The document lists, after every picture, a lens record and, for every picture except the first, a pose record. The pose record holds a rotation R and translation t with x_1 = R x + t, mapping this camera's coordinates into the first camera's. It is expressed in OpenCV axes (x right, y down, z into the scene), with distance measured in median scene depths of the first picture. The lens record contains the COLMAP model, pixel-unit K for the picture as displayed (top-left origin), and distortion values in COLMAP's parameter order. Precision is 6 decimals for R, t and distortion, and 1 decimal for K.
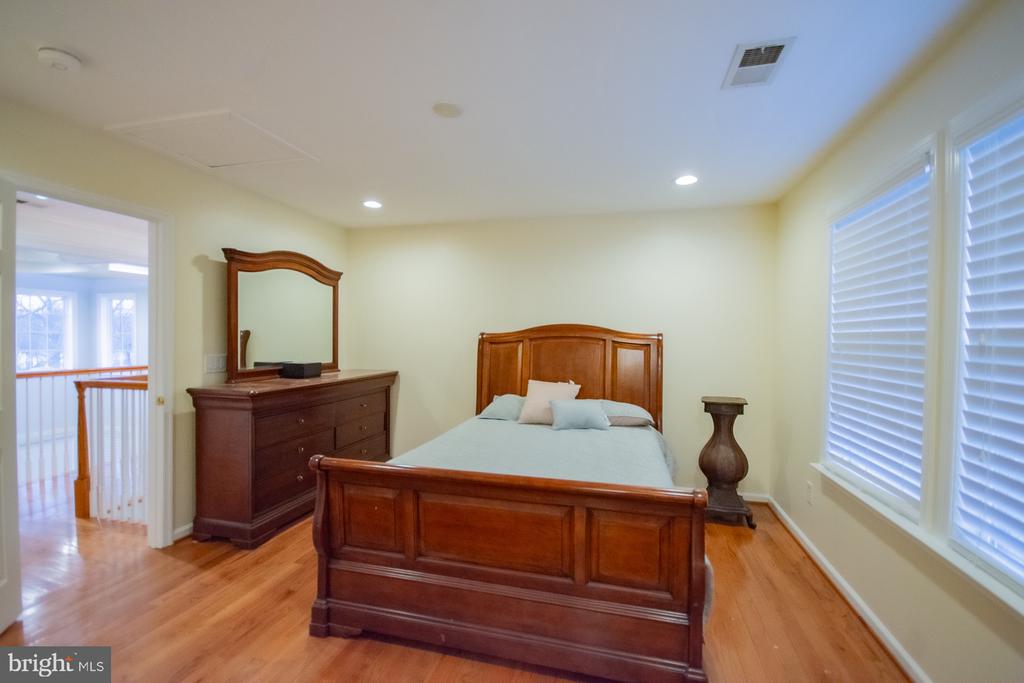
lens RADIAL K [[451.5, 0, 512.0], [0, 451.5, 341.5], [0, 0, 1]] dist [0.008719, -0.008865]
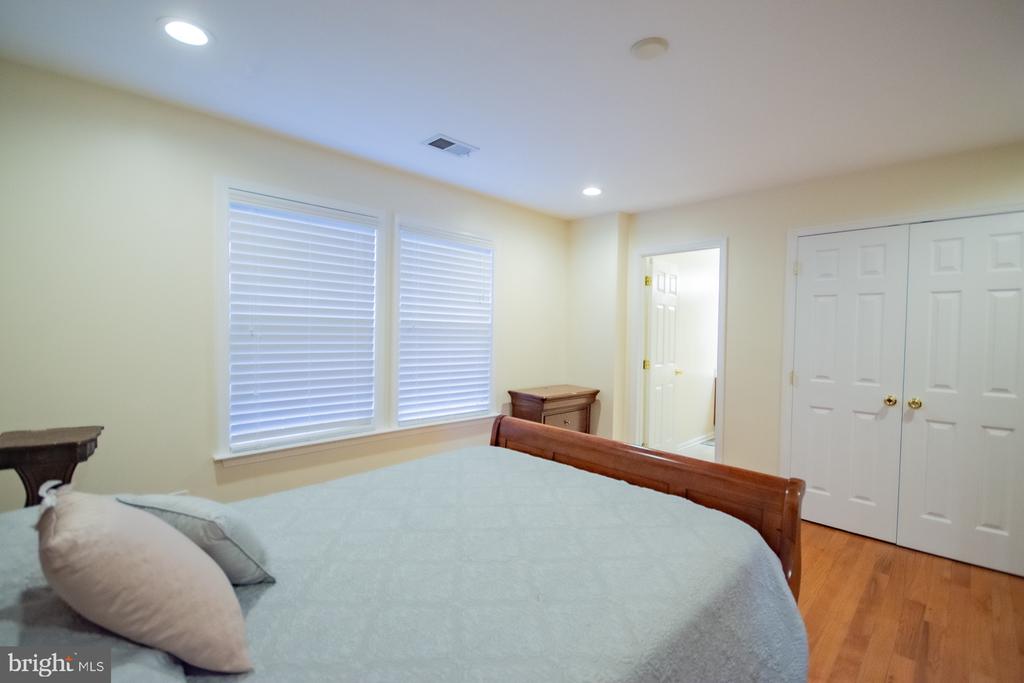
lens RADIAL K [[451.5, 0, 512.0], [0, 451.5, 341.5], [0, 0, 1]] dist [0.008719, -0.008865]
pose [[-0.861385, -0.038502, 0.506491, -0.225026], [-0.024673, 0.999118, 0.033989, -0.005601], [-0.507353, 0.016781, -0.861575, 1.166509]]
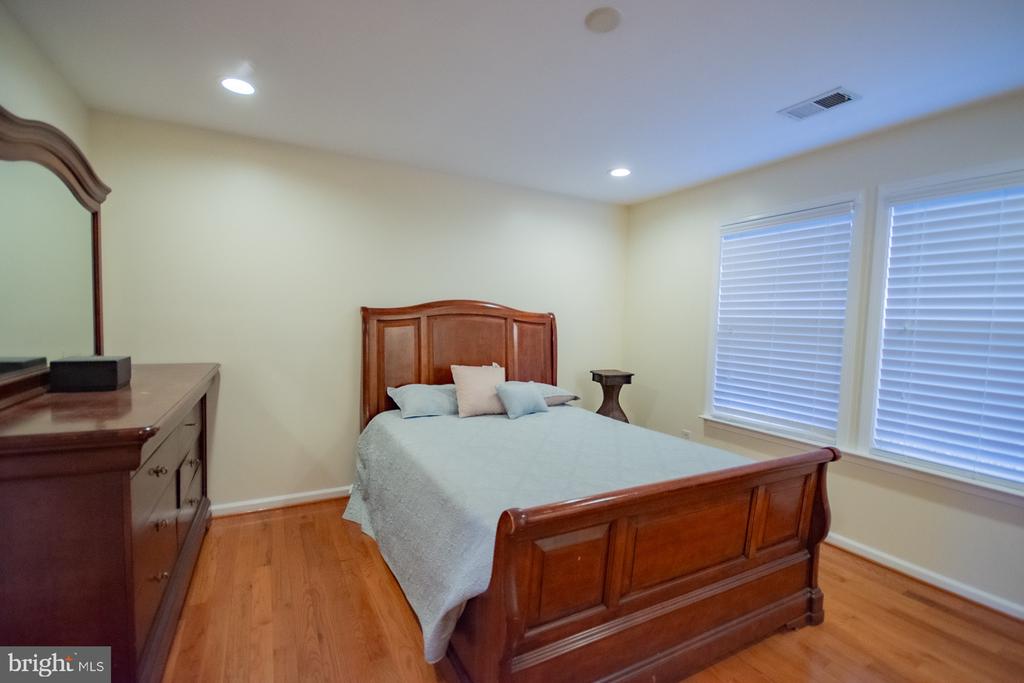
lens RADIAL K [[461.9, 0, 510.4], [0, 461.9, 338.7], [0, 0, 1]] dist [0.021538, -0.017526]
pose [[0.732354, -0.020823, 0.680606, -0.508990], [-0.015021, 0.998795, 0.046722, -0.006804], [-0.680759, -0.044441, 0.731159, 0.320133]]
